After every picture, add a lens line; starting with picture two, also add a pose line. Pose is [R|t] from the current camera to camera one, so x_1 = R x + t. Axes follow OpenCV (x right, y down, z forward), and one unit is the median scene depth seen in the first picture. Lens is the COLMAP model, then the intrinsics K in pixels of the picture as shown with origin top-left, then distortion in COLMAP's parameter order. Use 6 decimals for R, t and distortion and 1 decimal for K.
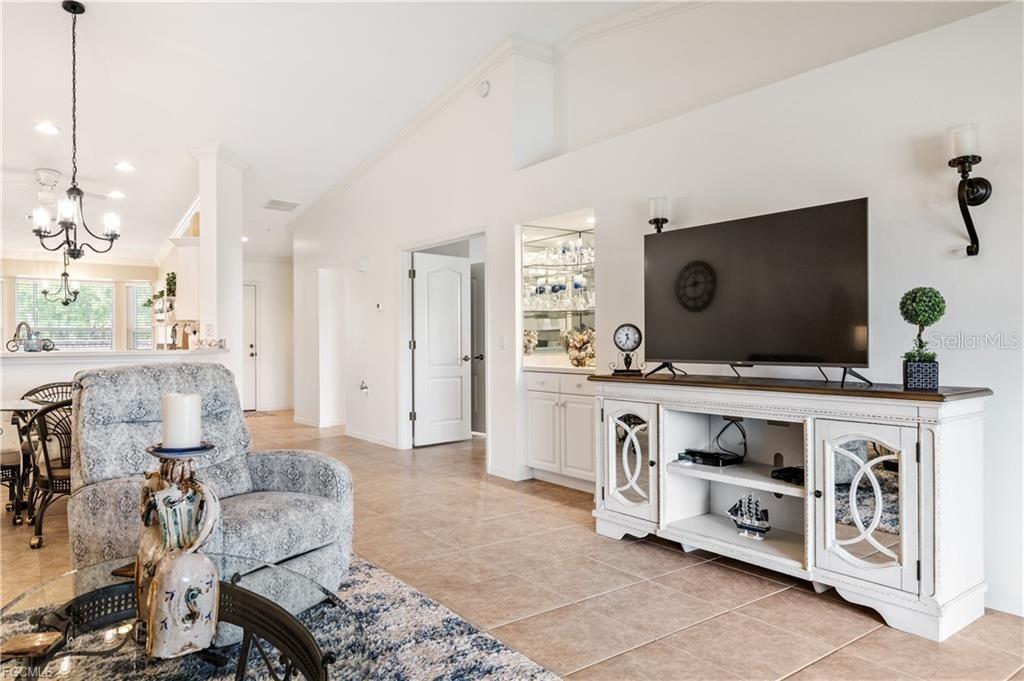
lens RADIAL K [[690.3, 0, 519.0], [0, 690.3, 334.9], [0, 0, 1]] dist [0.004364, -0.008617]
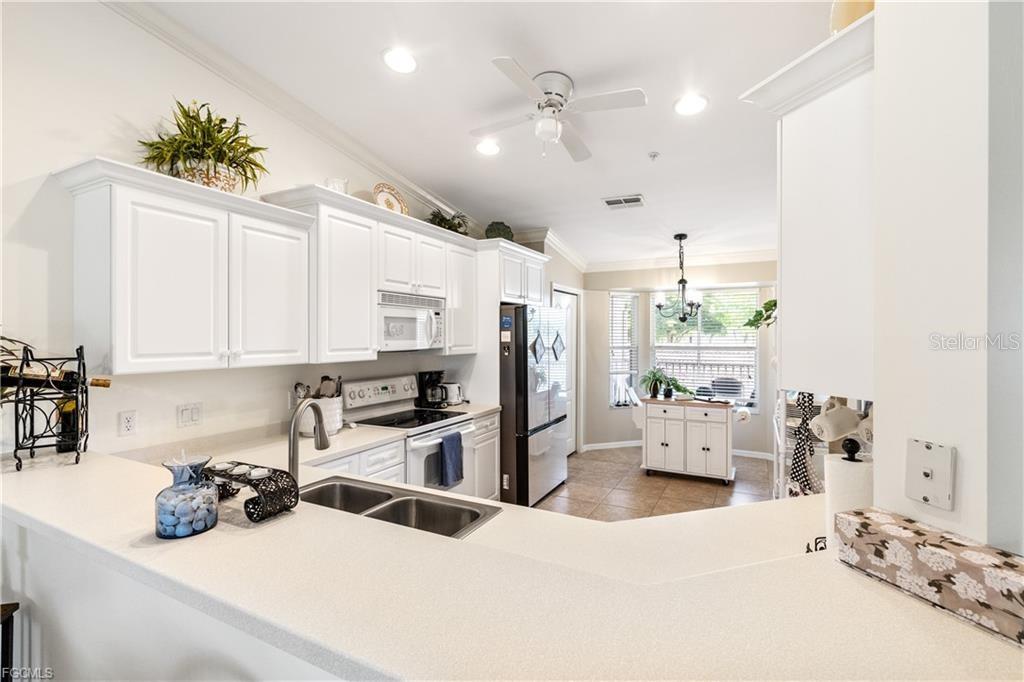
lens RADIAL K [[458.7, 0, 511.9], [0, 458.7, 336.4], [0, 0, 1]] dist [0.001018, 0.000103]
pose [[0.429440, 0.012907, -0.903003, -0.675823], [0.000932, 0.999891, 0.014735, -0.083293], [0.903095, -0.007169, 0.429381, 1.485746]]
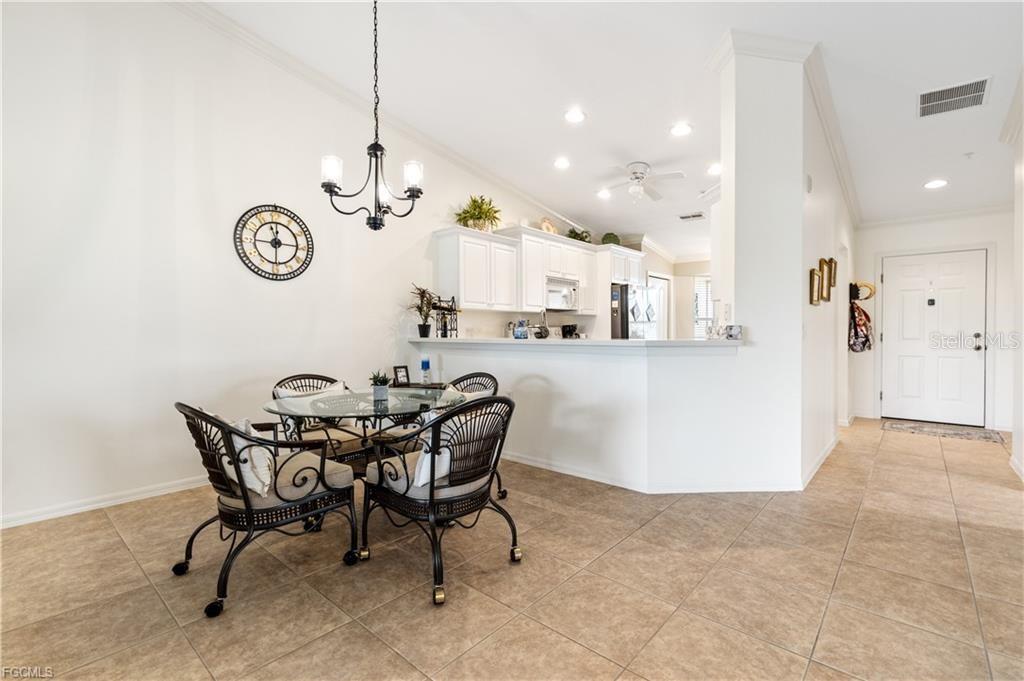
lens RADIAL K [[458.7, 0, 516.8], [0, 458.7, 341.3], [0, 0, 1]] dist [0.001018, 0.000103]
pose [[0.215695, 0.027776, -0.976066, -0.070378], [0.008413, 0.999505, 0.030302, 0.010896], [0.976424, -0.014748, 0.215355, 1.212456]]
